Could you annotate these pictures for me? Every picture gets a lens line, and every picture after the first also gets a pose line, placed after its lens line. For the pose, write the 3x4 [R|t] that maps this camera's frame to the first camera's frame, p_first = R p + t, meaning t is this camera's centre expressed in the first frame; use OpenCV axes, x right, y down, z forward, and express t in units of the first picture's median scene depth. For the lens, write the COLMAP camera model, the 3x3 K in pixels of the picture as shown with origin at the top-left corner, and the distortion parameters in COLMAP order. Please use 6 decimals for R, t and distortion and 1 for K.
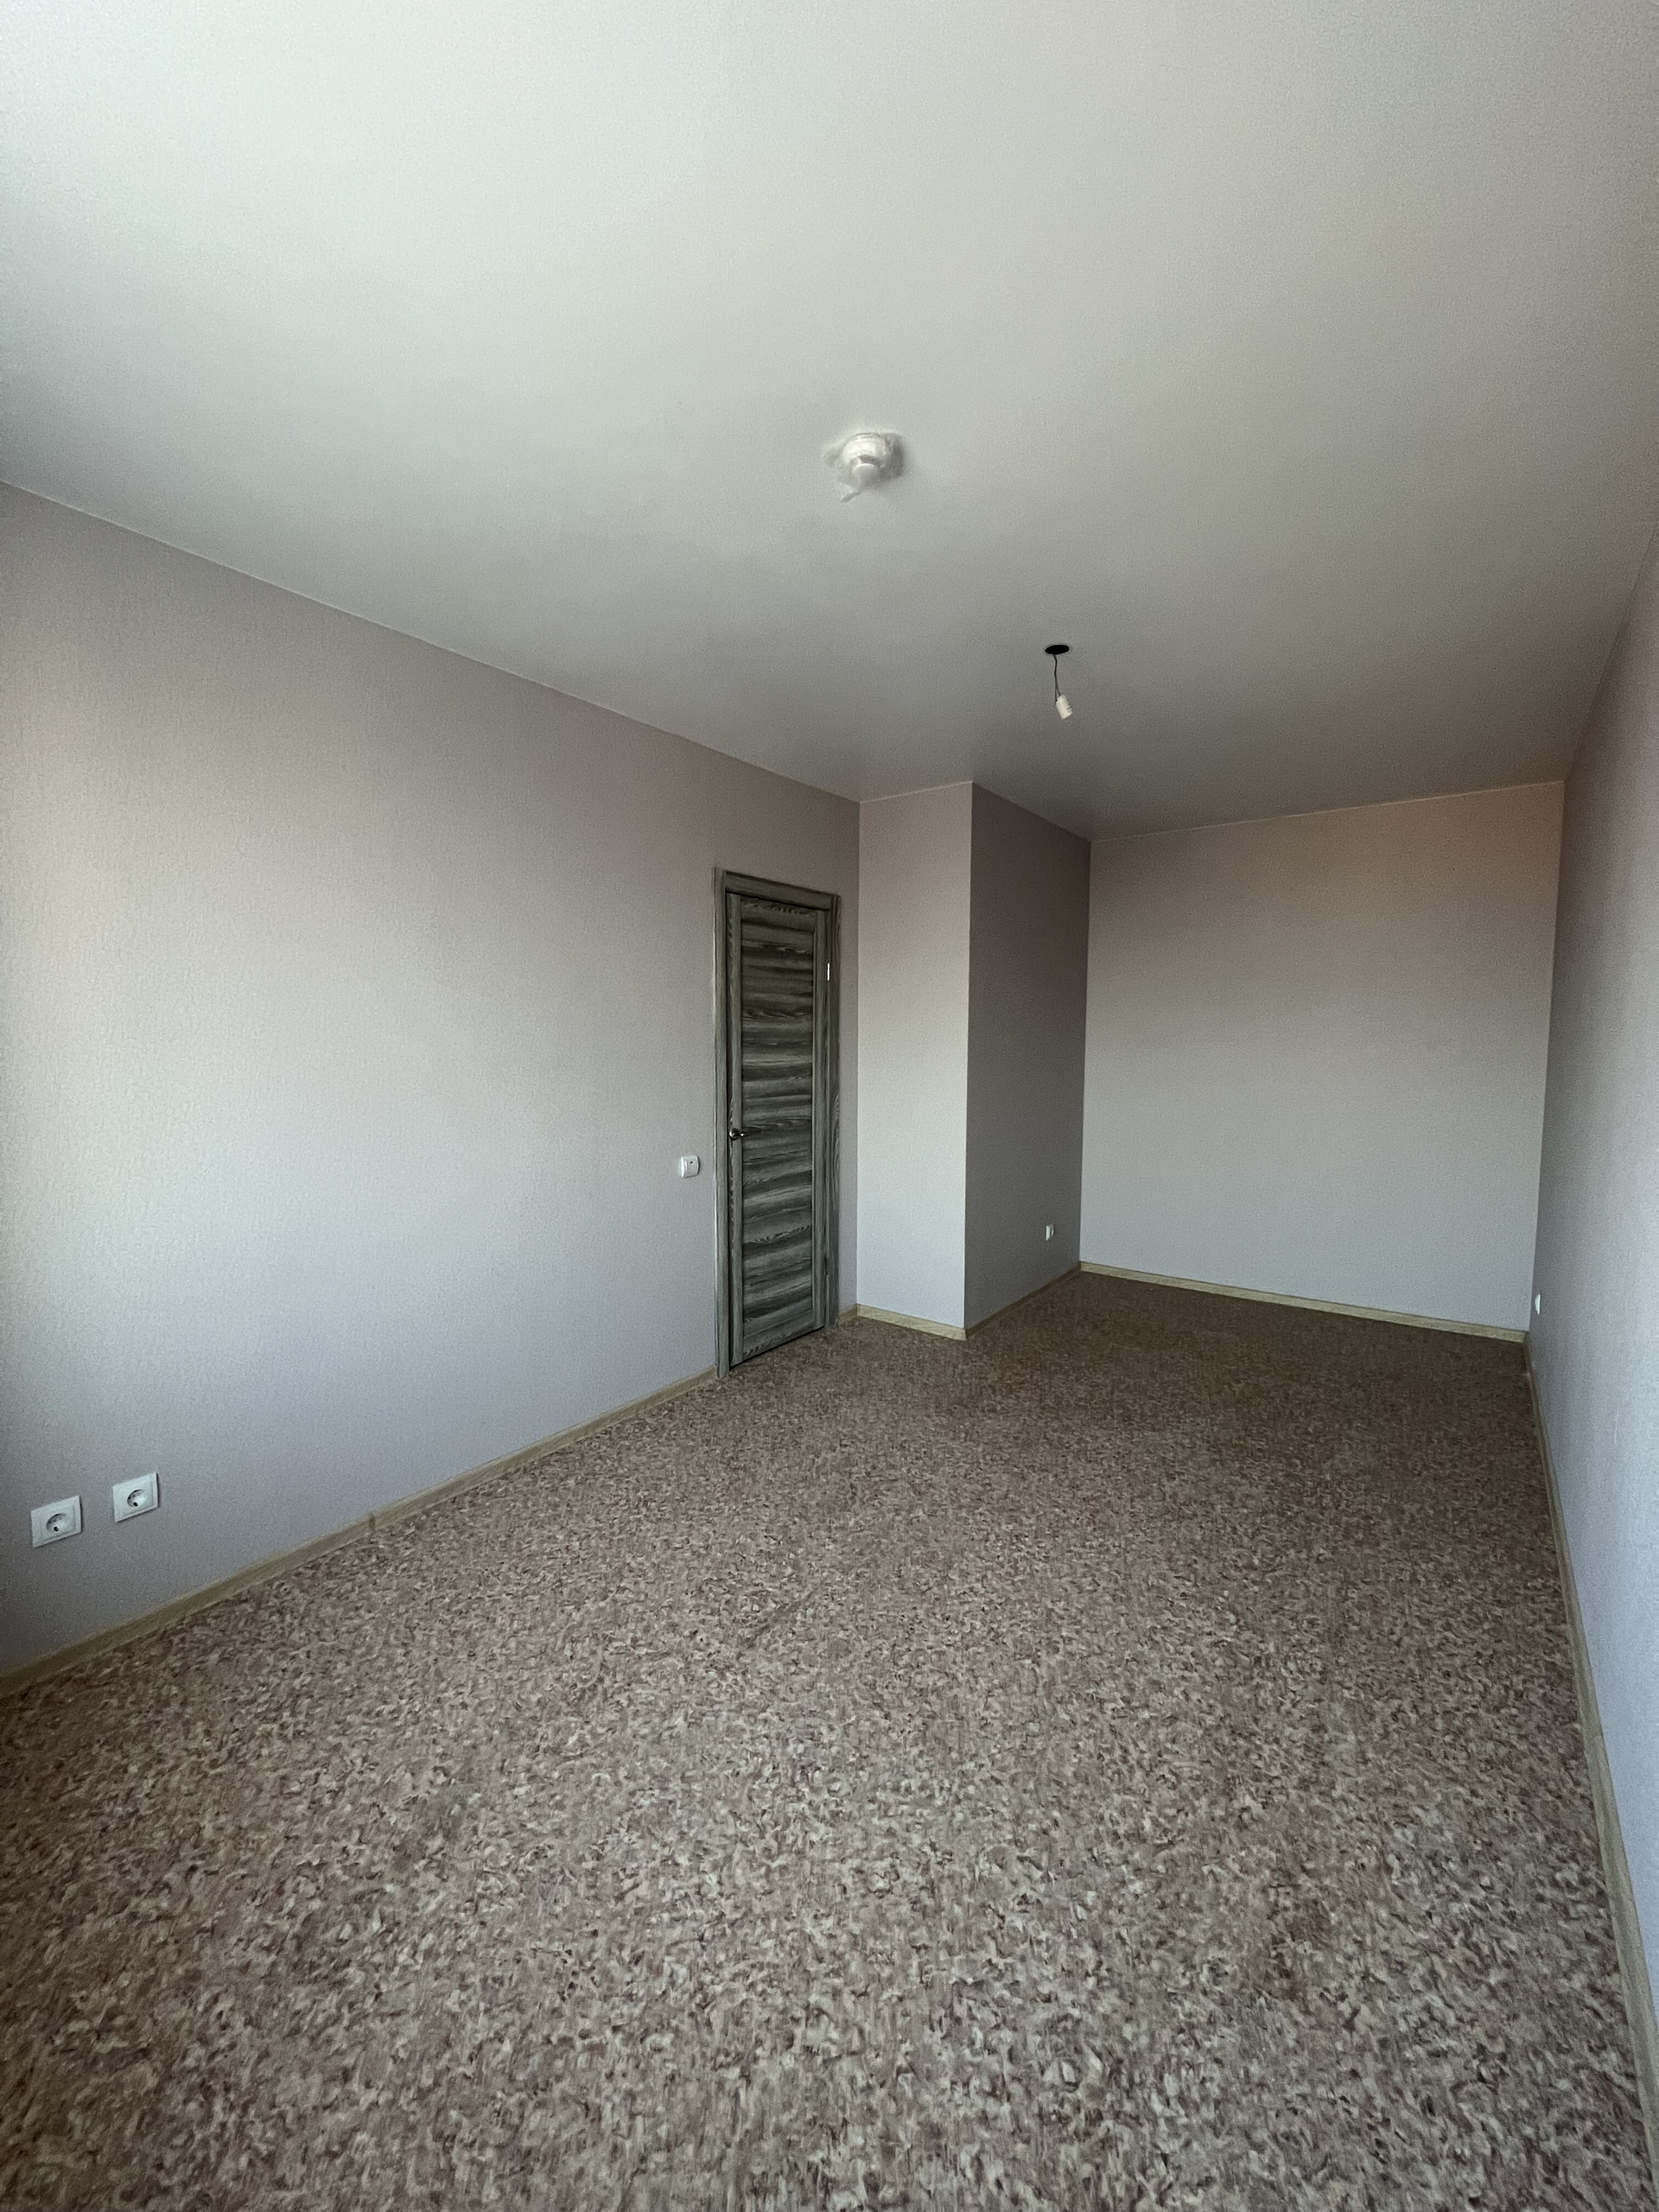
lens RADIAL K [[884.8, 0, 830.7], [0, 884.8, 1096.8], [0, 0, 1]] dist [-0.002018, 0.001008]
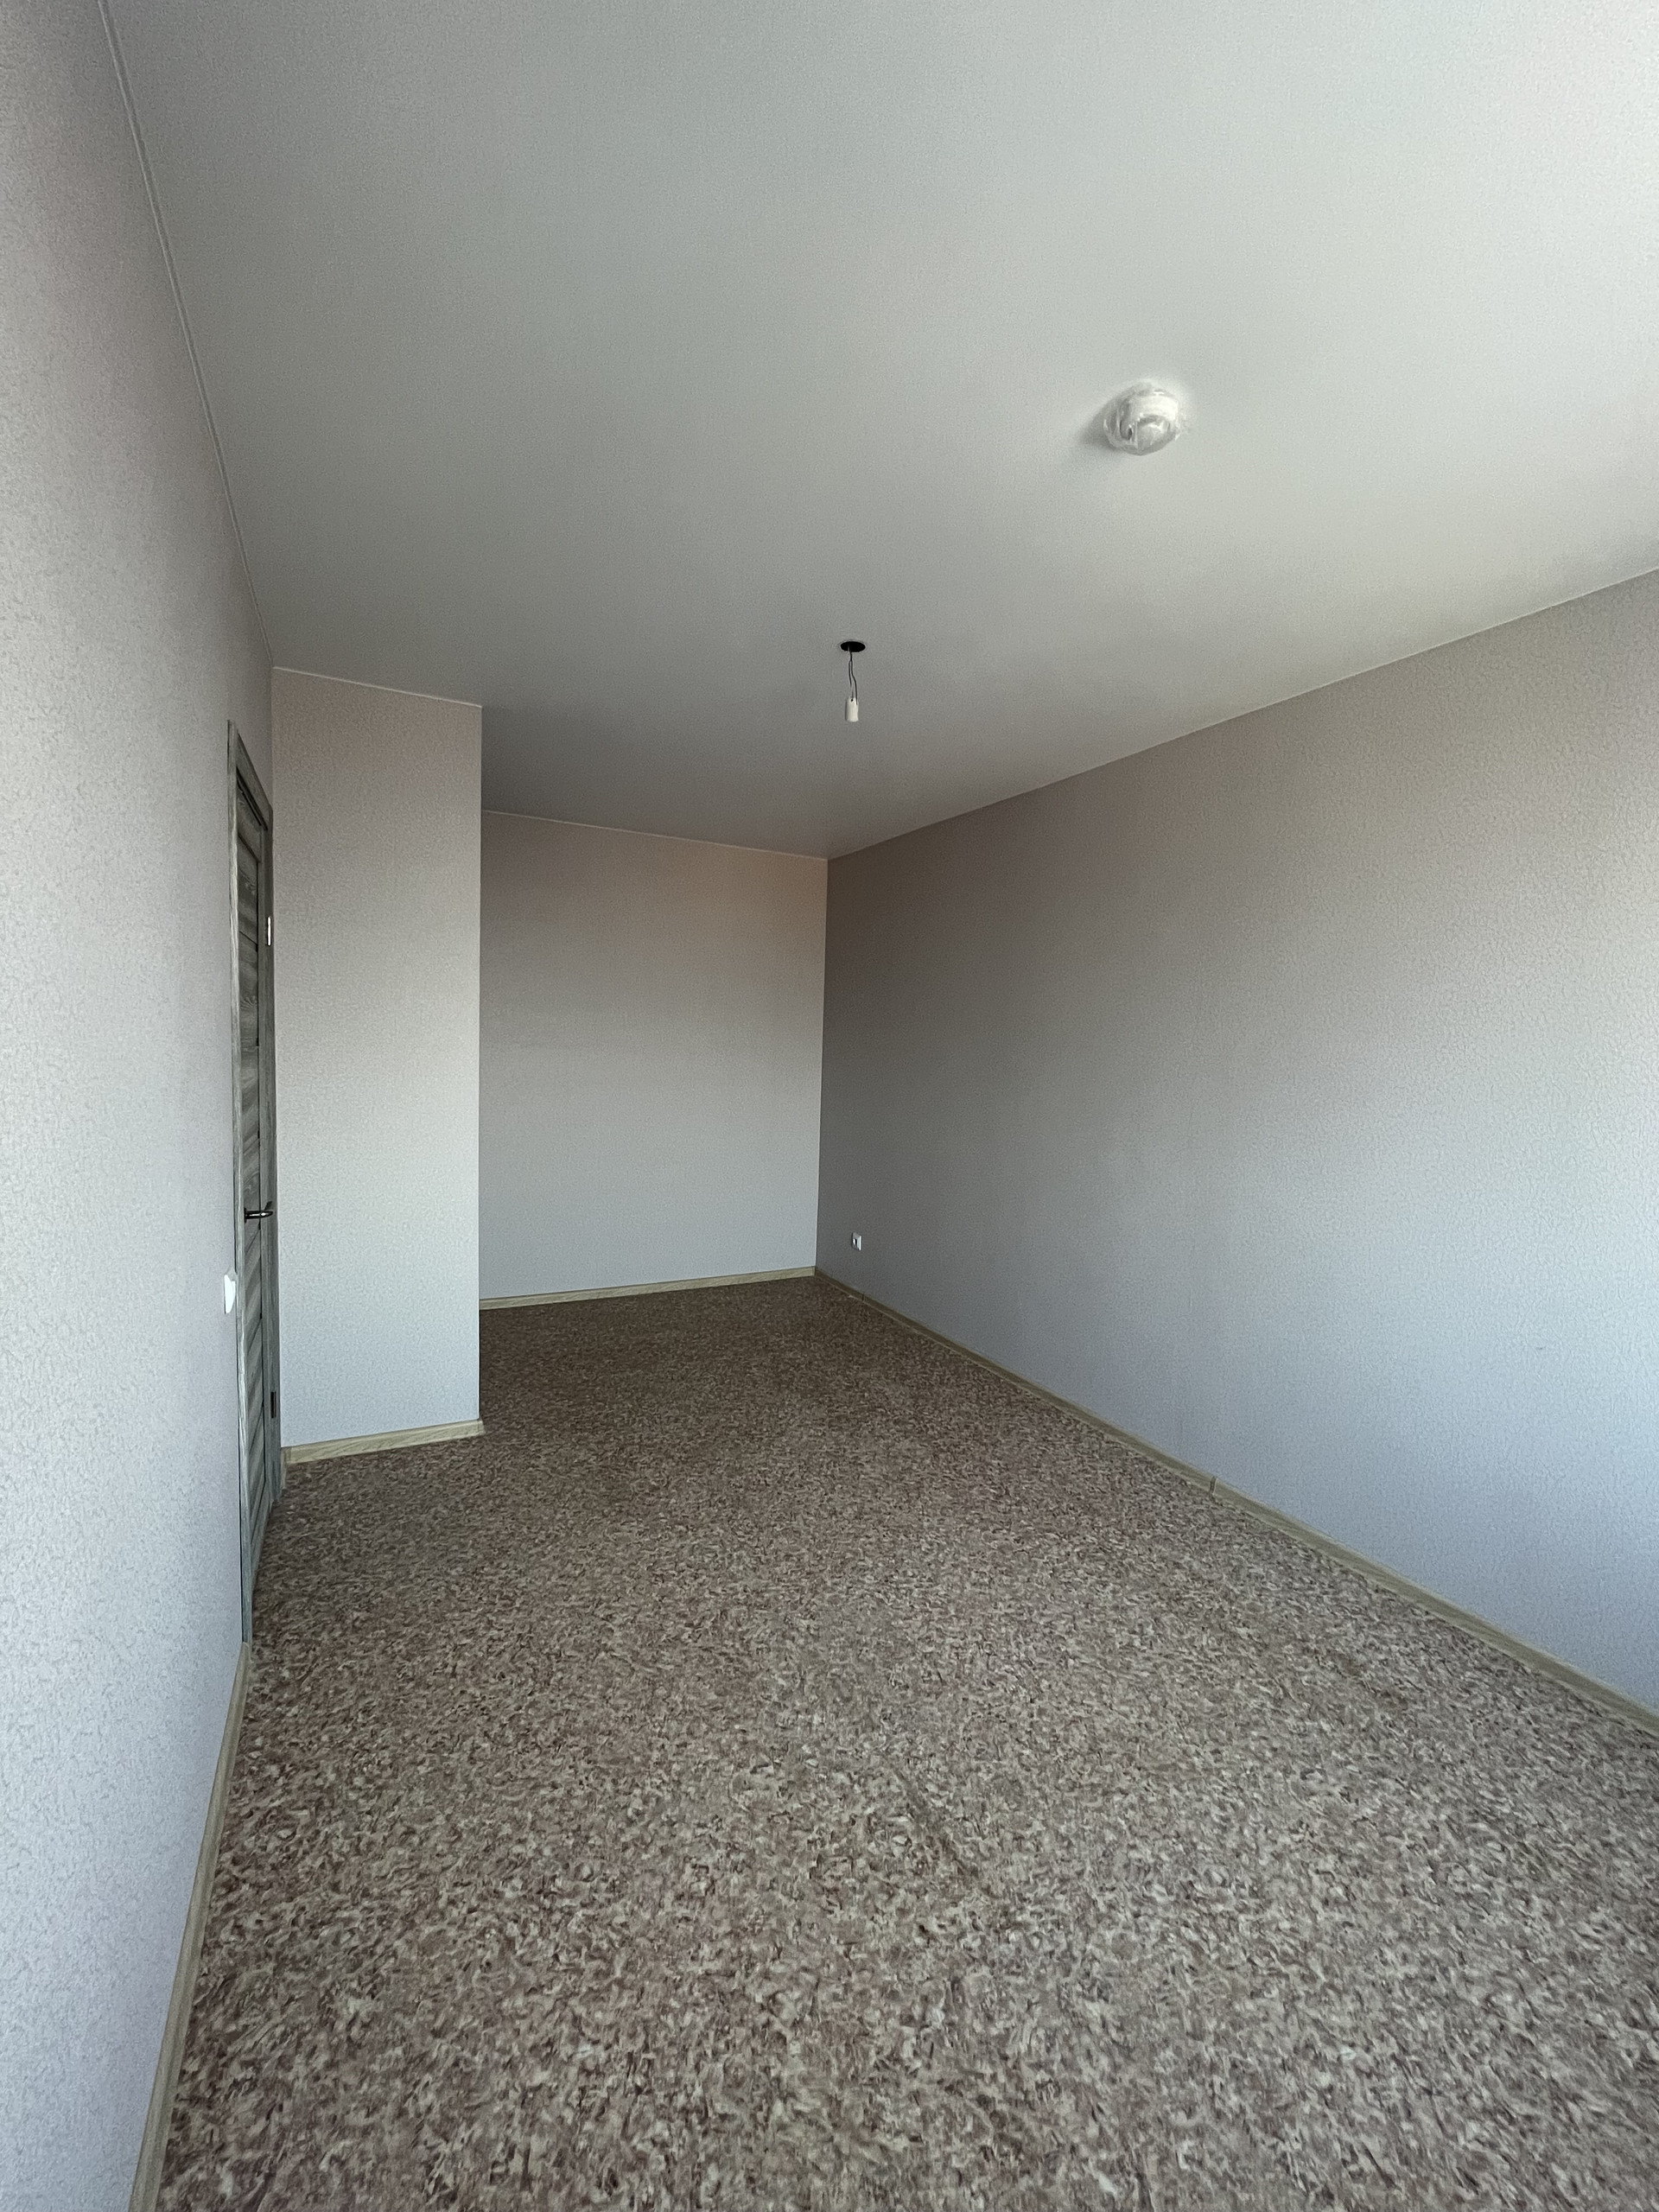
lens RADIAL K [[885.3, 0, 833.5], [0, 885.3, 1107.6], [0, 0, 1]] dist [0.001081, 0.000060]
pose [[0.436020, -0.054575, 0.898280, -0.824448], [0.029983, 0.998486, 0.046110, -0.054686], [-0.899437, 0.006828, 0.436997, 0.451960]]
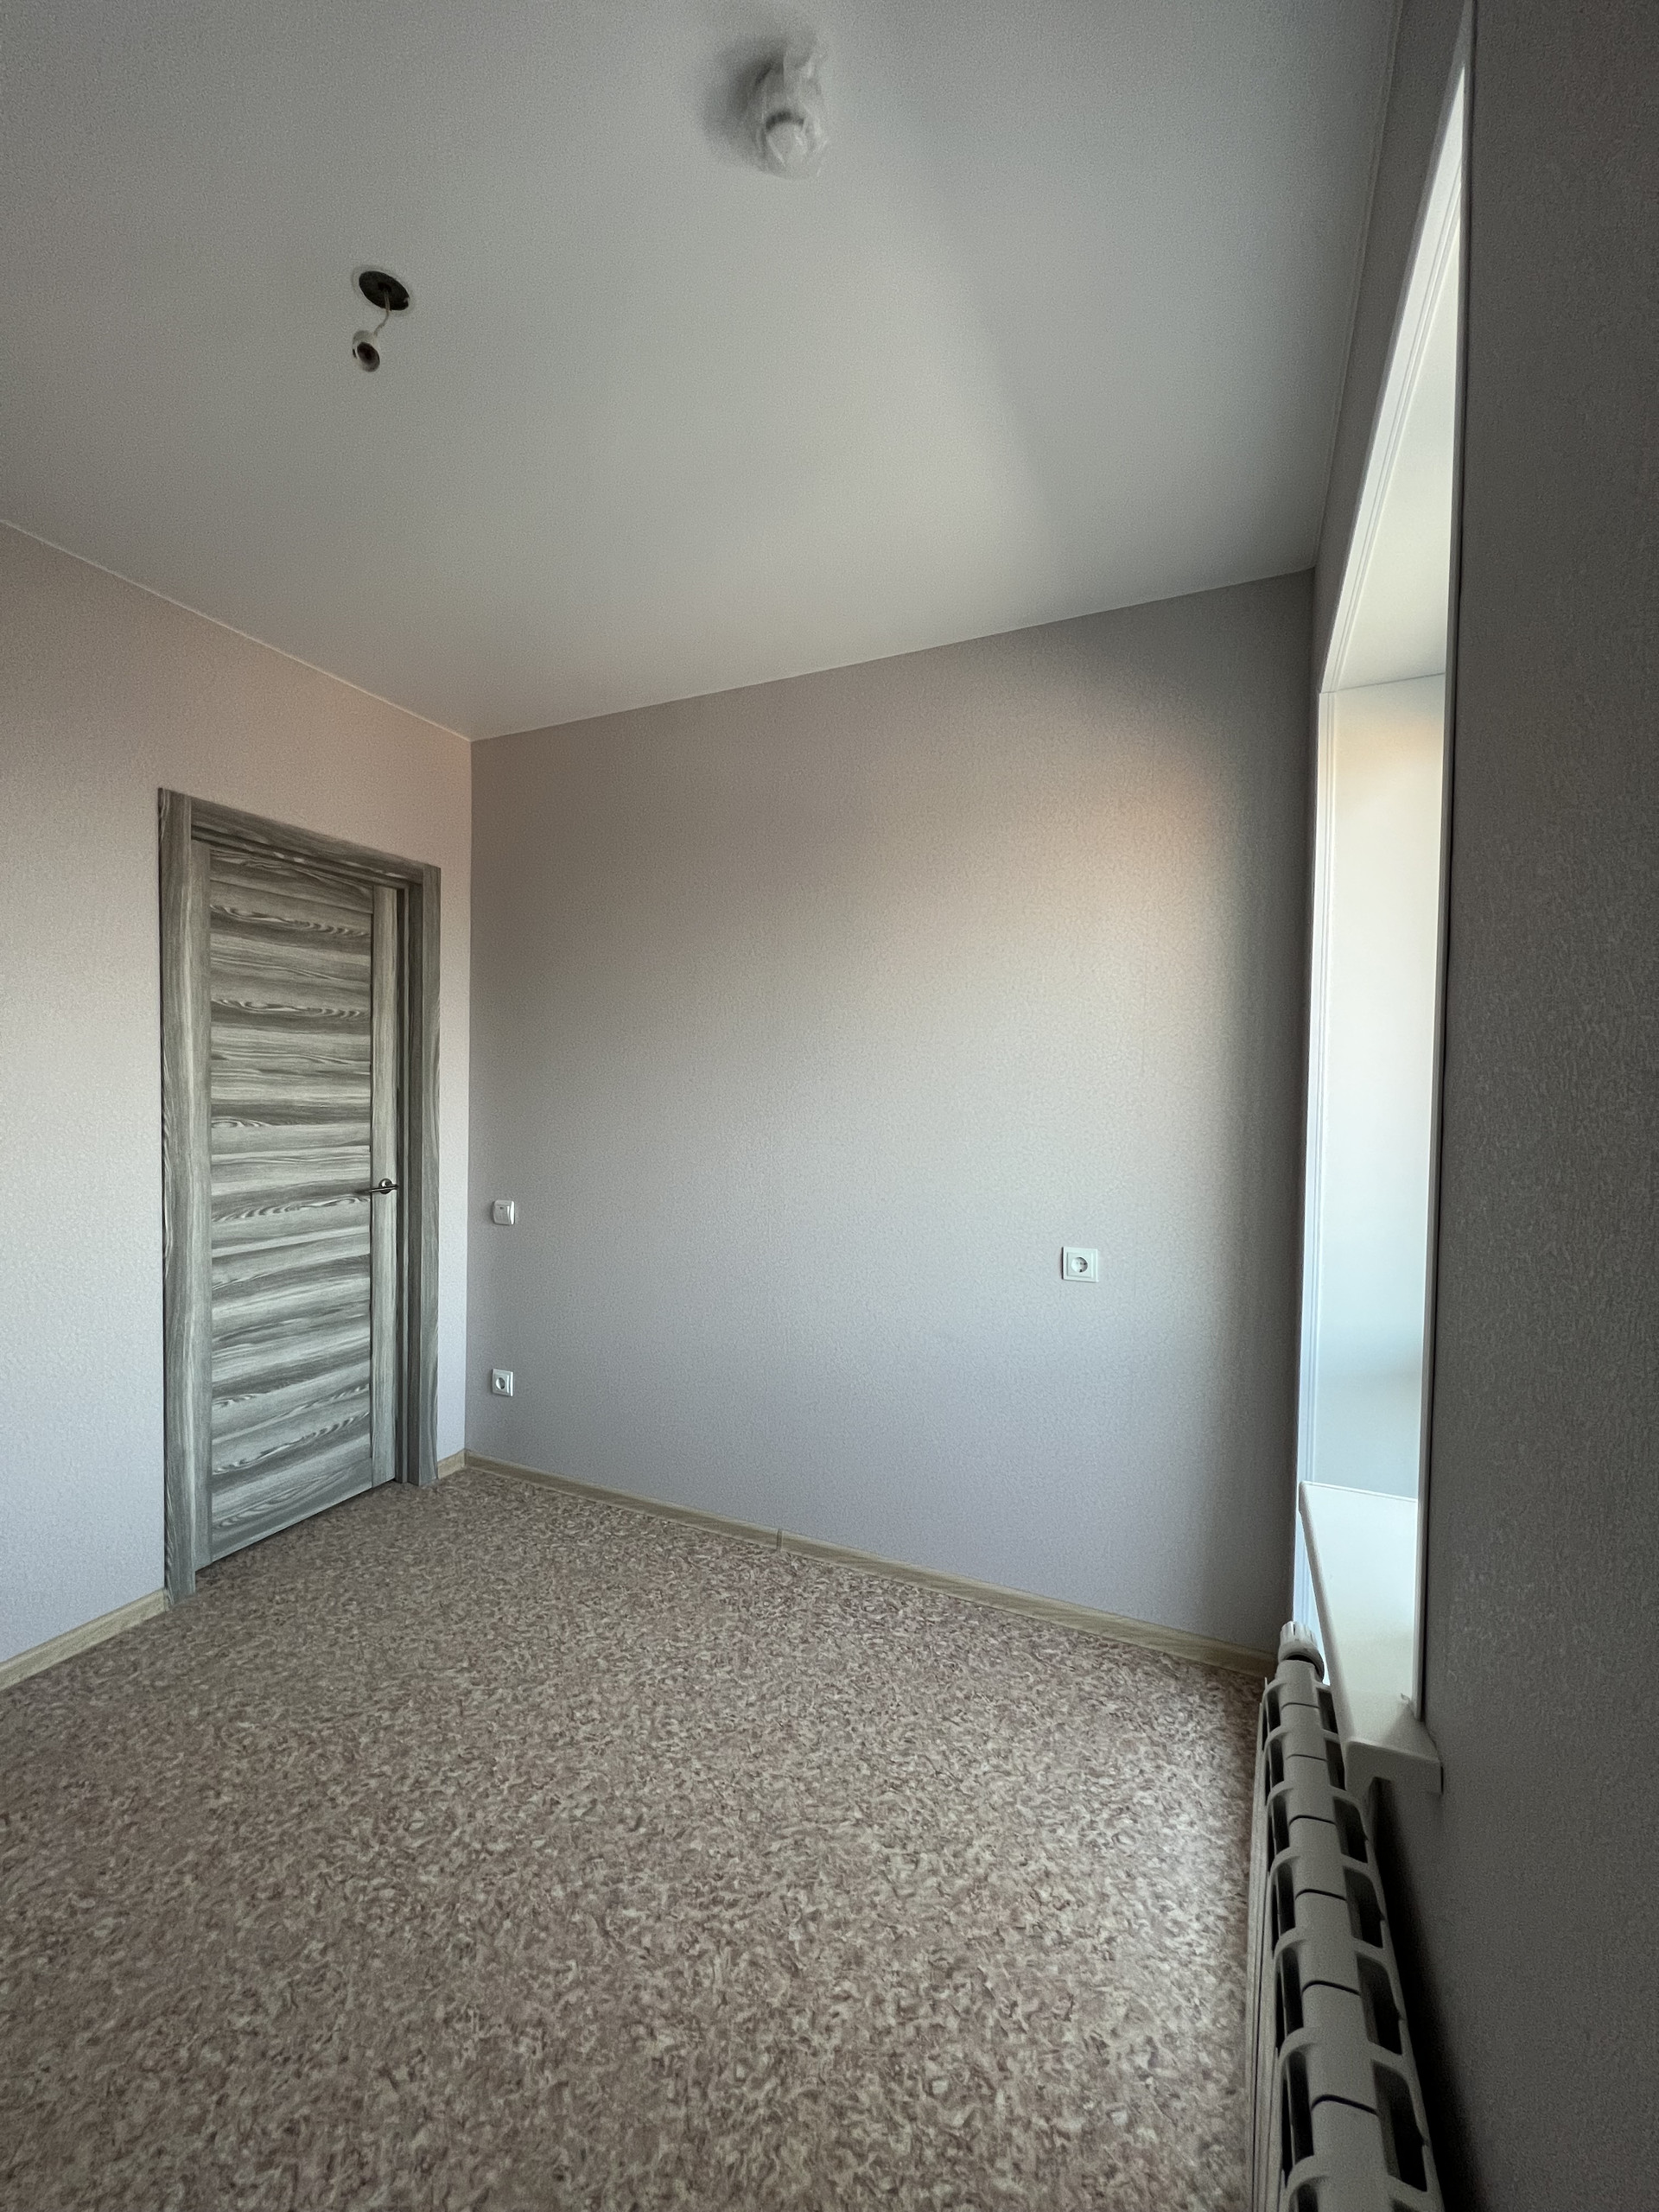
lens RADIAL K [[884.8, 0, 831.5], [0, 884.8, 1109.3], [0, 0, 1]] dist [-0.002018, 0.001008]
pose [[0.203675, 0.017920, -0.978874, 1.512917], [-0.085393, 0.996347, 0.000472, -0.019152], [0.975307, 0.083493, 0.204462, 1.126529]]
